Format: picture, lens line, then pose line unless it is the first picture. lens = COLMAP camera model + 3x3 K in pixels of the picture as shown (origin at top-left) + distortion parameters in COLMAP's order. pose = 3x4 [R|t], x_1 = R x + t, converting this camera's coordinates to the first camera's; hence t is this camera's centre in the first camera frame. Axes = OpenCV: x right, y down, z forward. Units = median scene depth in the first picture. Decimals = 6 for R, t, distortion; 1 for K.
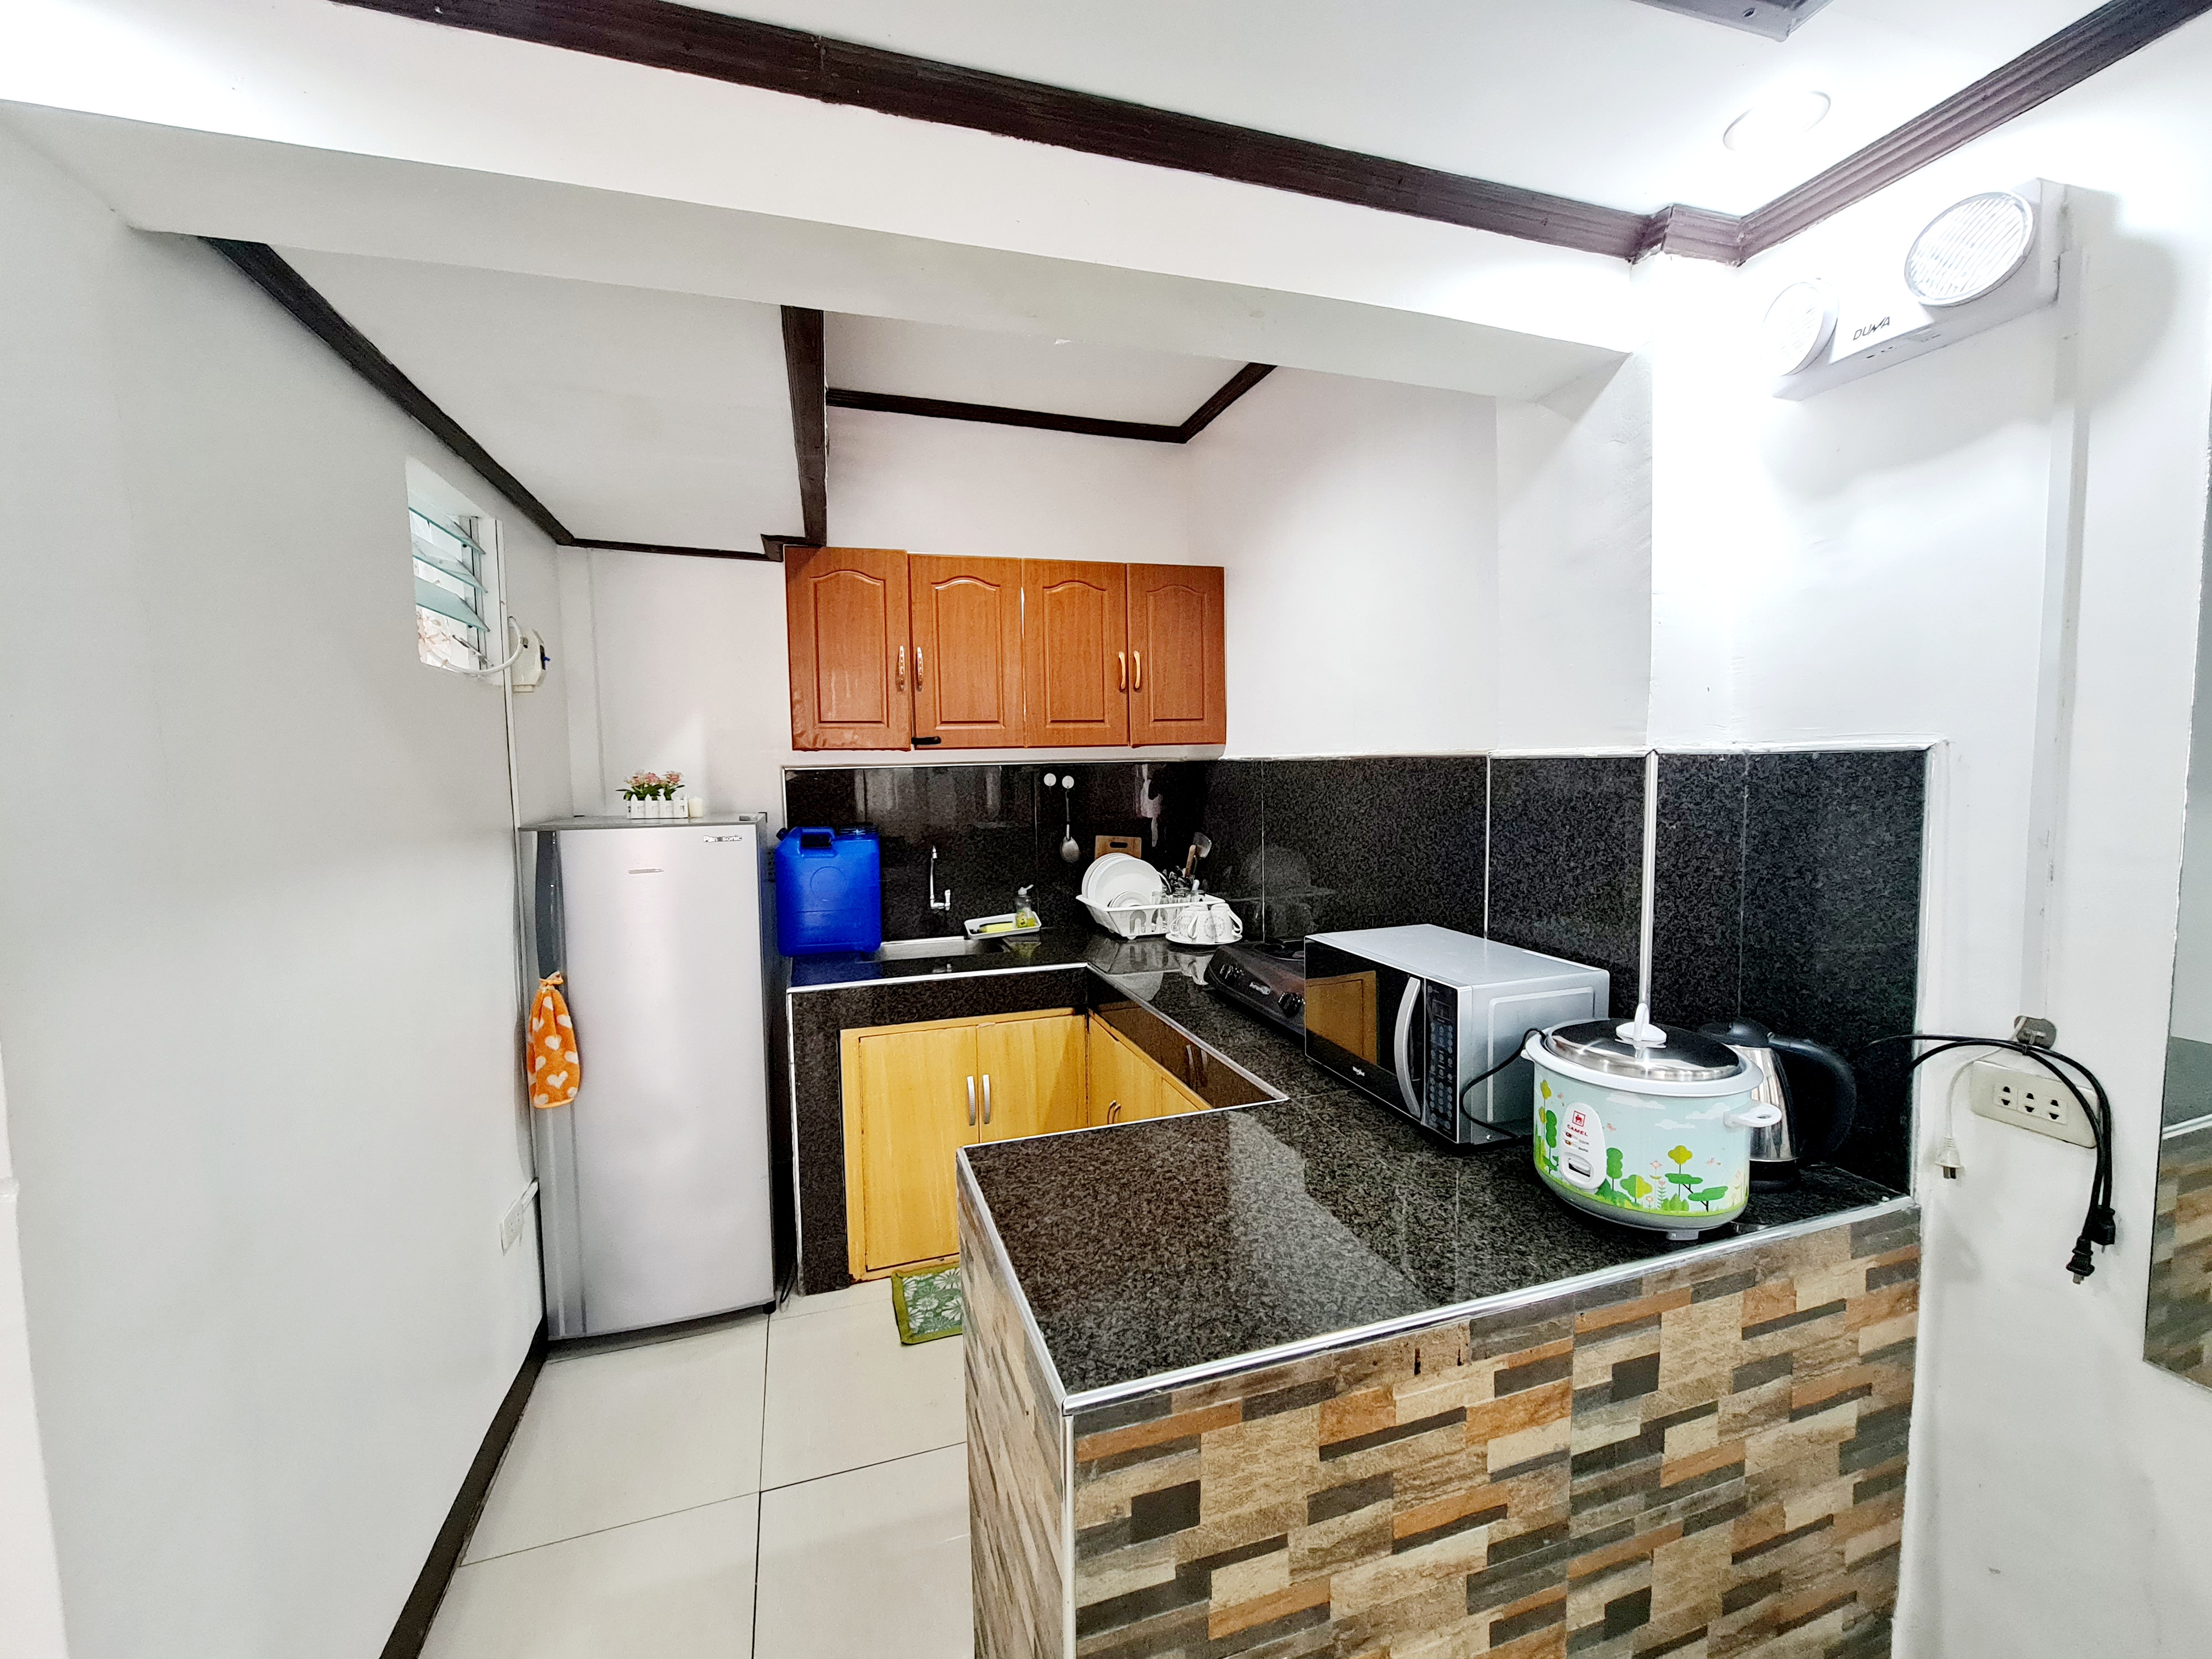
lens RADIAL K [[906.6, 0, 1092.8], [0, 906.6, 835.2], [0, 0, 1]] dist [-0.001385, -0.000623]
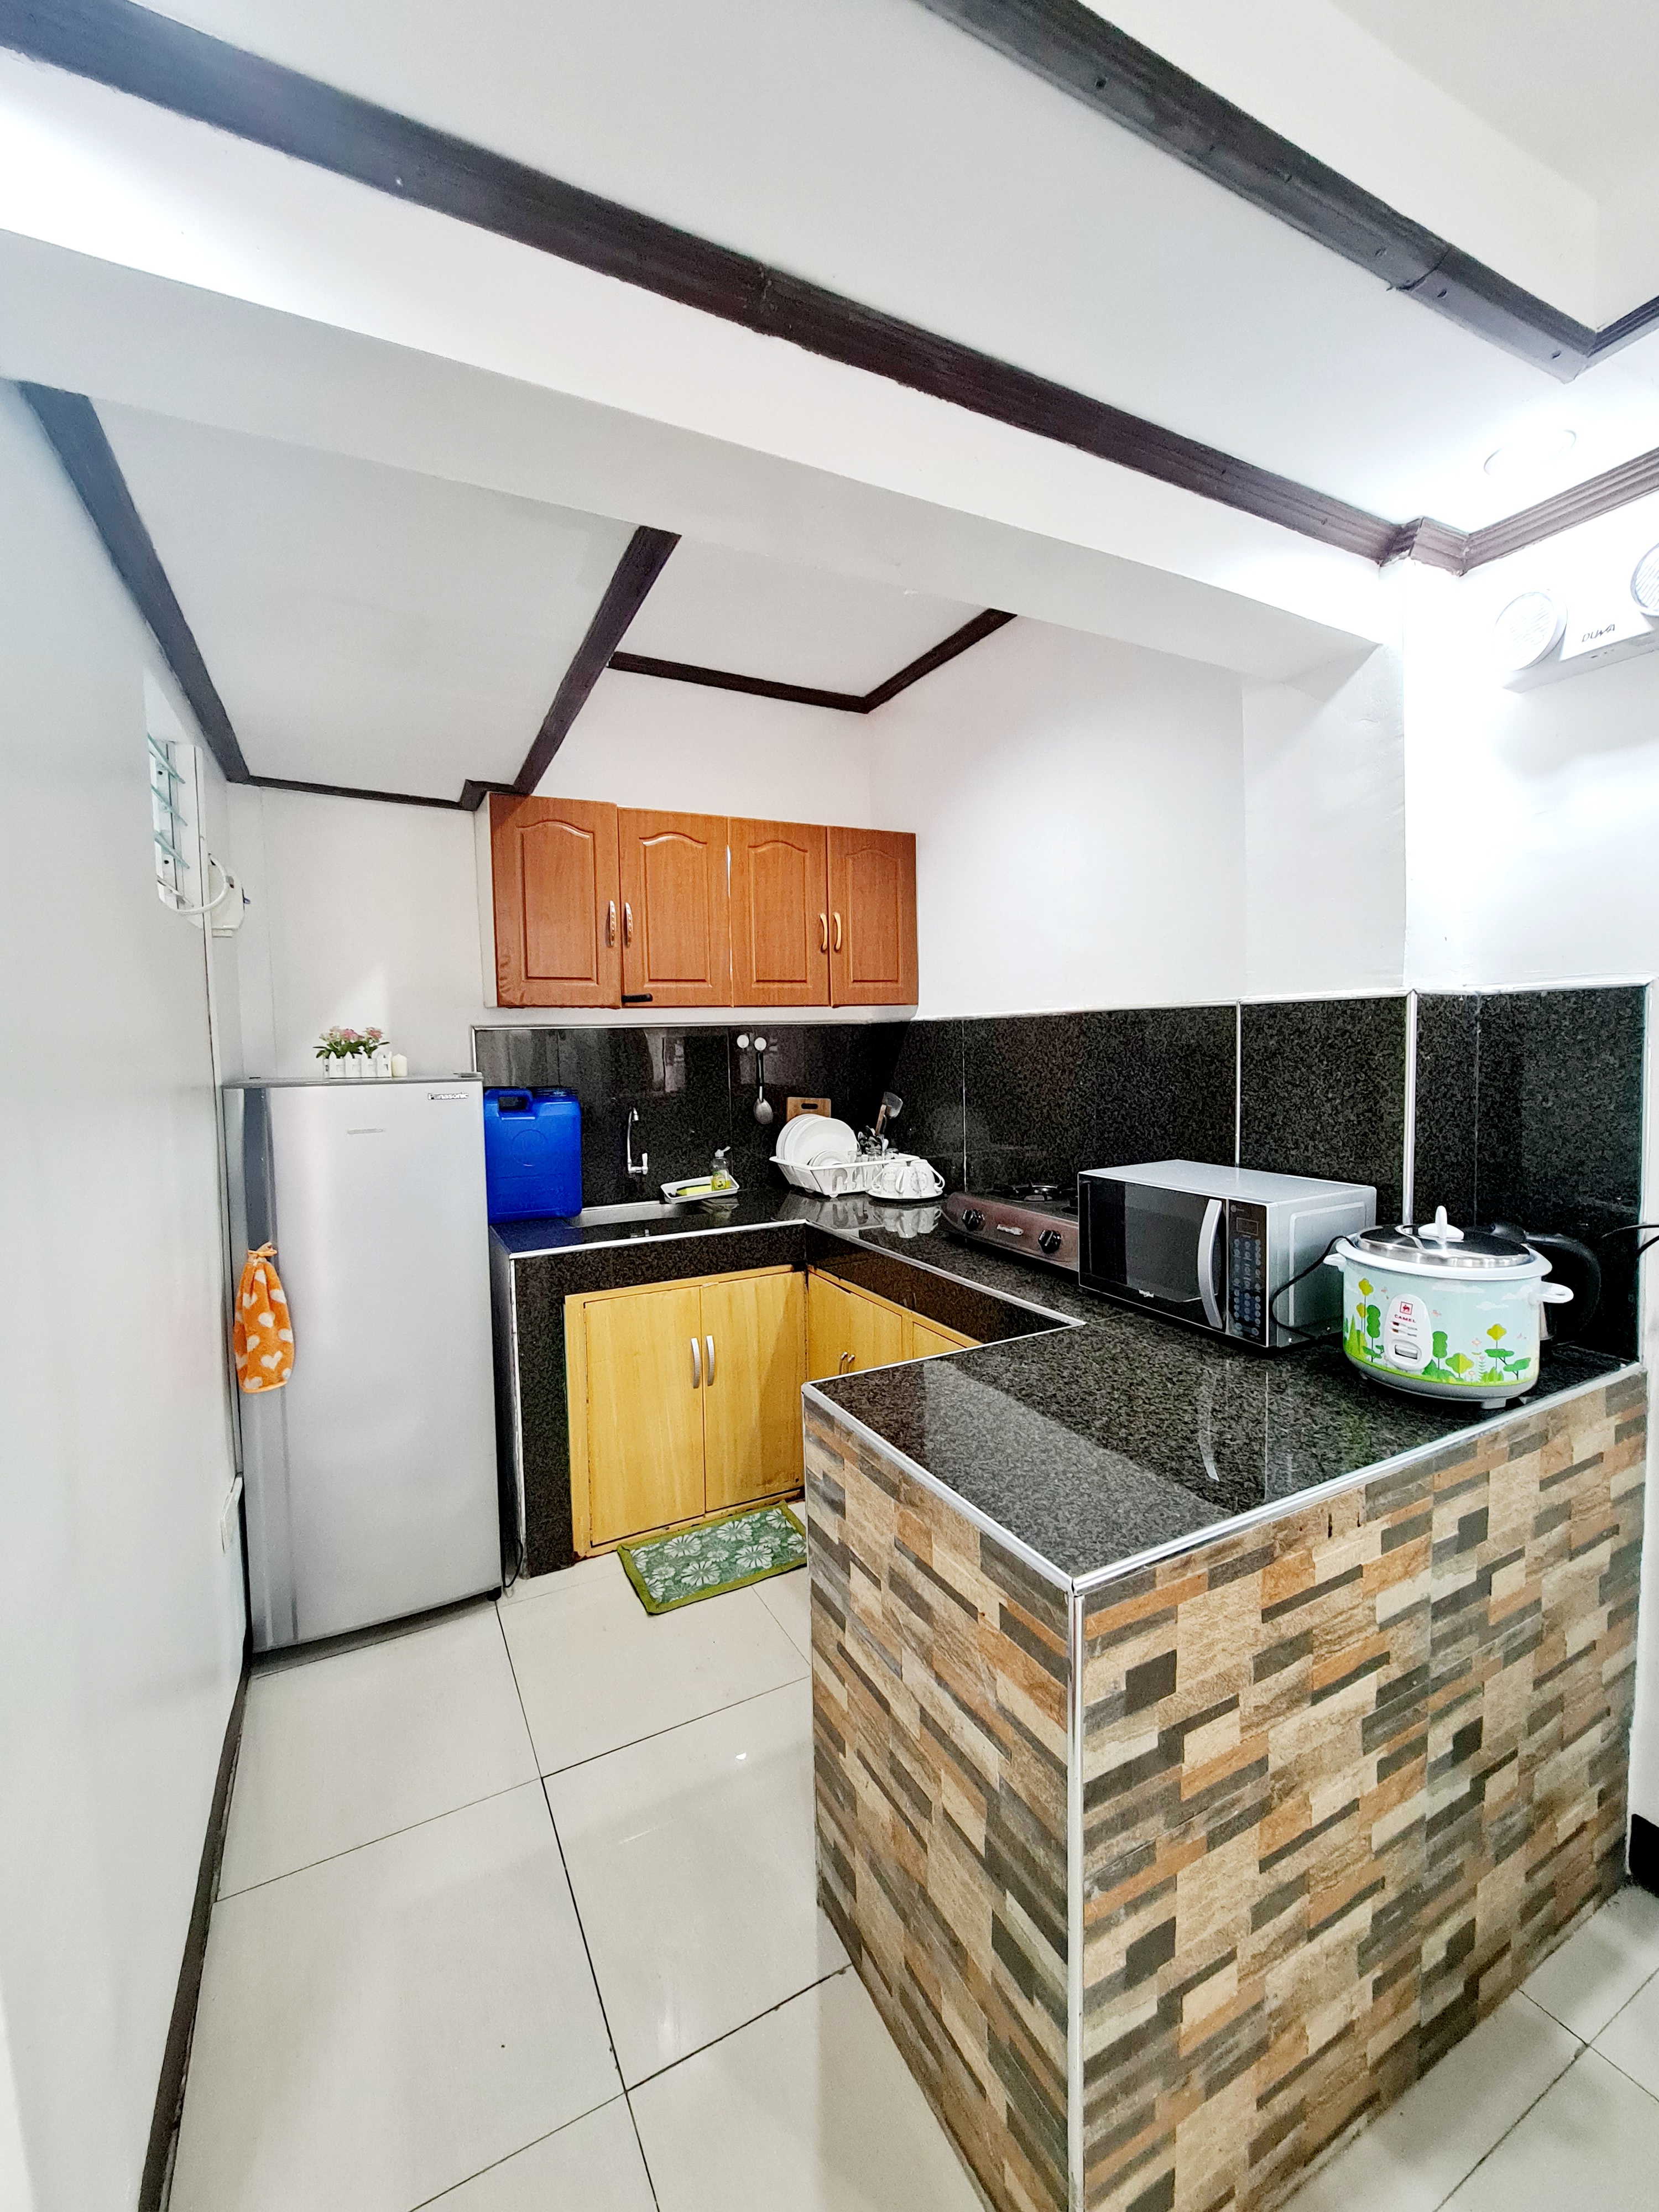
lens RADIAL K [[907.0, 0, 825.8], [0, 907.0, 1100.2], [0, 0, 1]] dist [-0.003707, 0.000172]
pose [[0.985656, -0.013801, 0.168204, -0.189081], [0.016645, 0.999741, -0.015507, 0.031217], [-0.167947, 0.018084, 0.985630, 0.003188]]
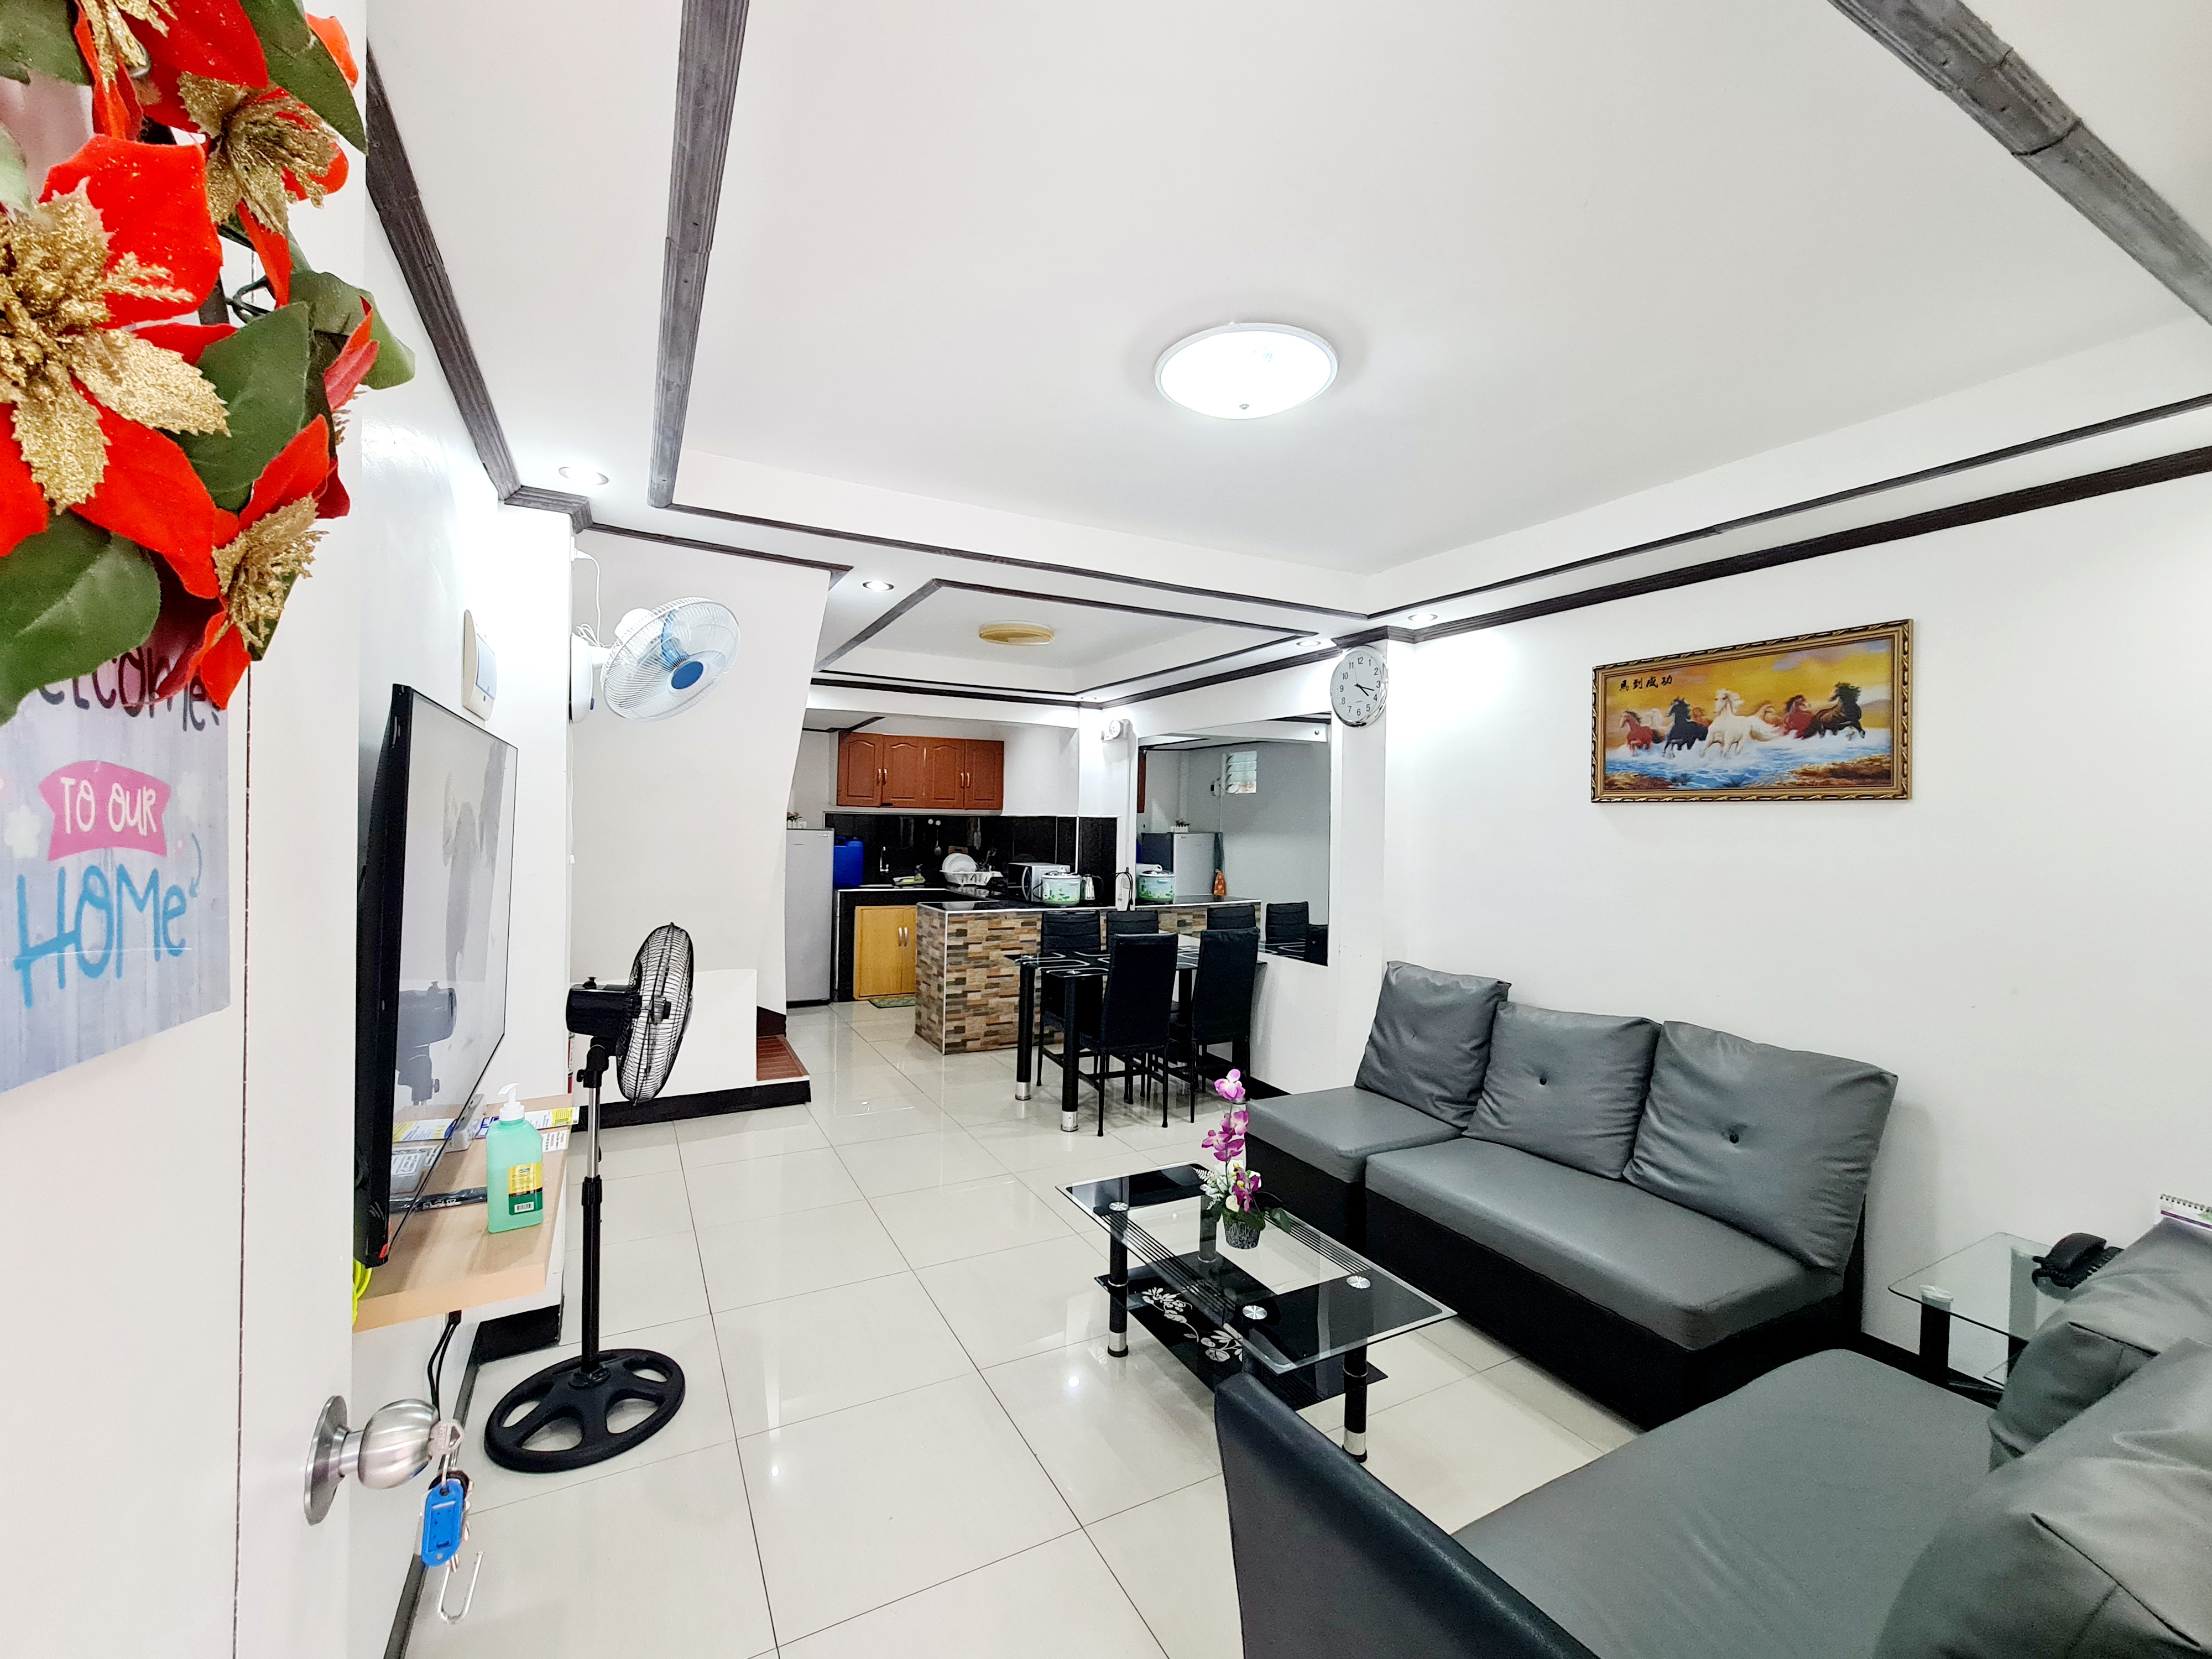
lens RADIAL K [[910.9, 0, 1106.0], [0, 910.9, 829.5], [0, 0, 1]] dist [-0.003058, -0.000283]
pose [[0.982447, 0.035997, 0.183038, -0.047303], [-0.022585, 0.996940, -0.074840, 0.197299], [-0.185172, 0.069392, 0.980253, -2.201579]]
